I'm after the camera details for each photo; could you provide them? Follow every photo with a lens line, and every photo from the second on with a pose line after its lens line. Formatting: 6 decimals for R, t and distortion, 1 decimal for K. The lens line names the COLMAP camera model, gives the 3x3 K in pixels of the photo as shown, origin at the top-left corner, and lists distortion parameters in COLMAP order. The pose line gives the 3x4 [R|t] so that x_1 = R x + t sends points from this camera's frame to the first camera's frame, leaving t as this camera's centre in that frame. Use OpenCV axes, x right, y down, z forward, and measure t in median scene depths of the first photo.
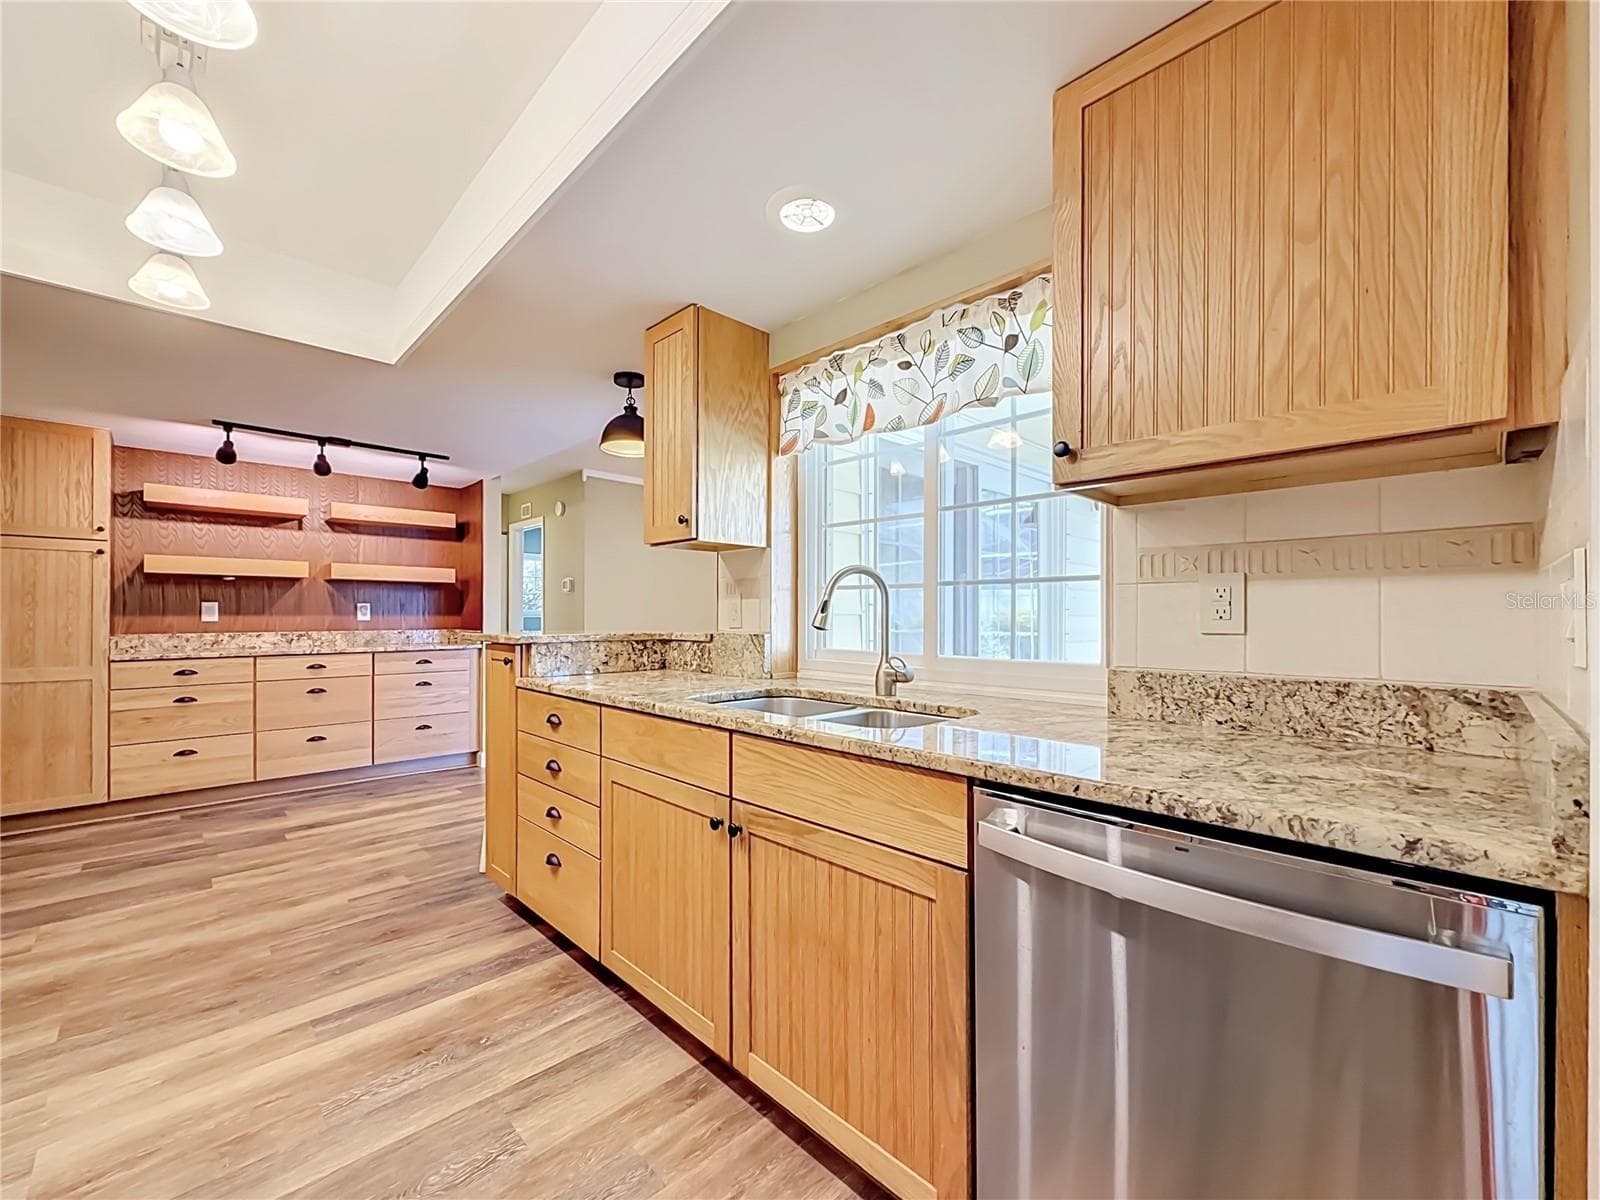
lens RADIAL K [[665.2, 0, 792.1], [0, 665.2, 616.4], [0, 0, 1]] dist [0.000504, -0.000142]
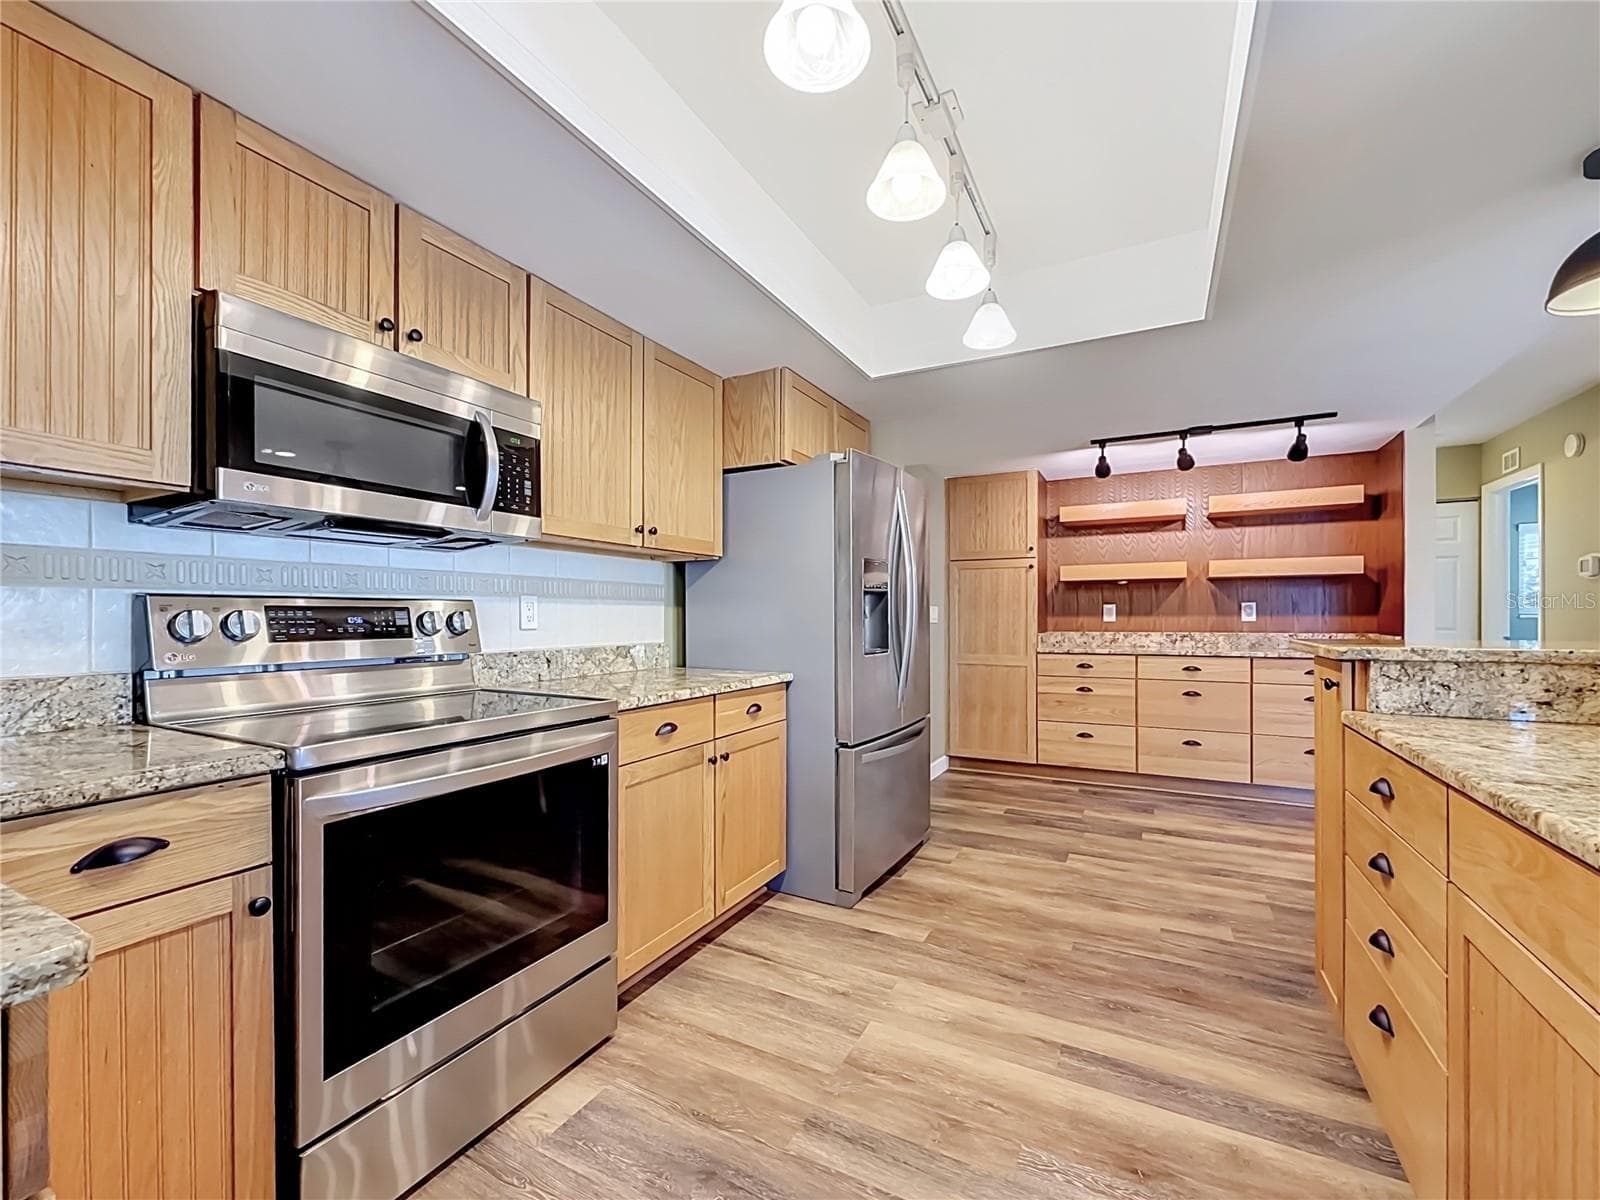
lens RADIAL K [[665.2, 0, 792.1], [0, 665.2, 616.4], [0, 0, 1]] dist [0.000504, -0.000142]
pose [[0.313183, -0.001124, -0.949692, 0.028661], [0.001210, 0.999999, -0.000784, -0.001039], [0.949692, -0.000904, 0.313184, 0.166833]]
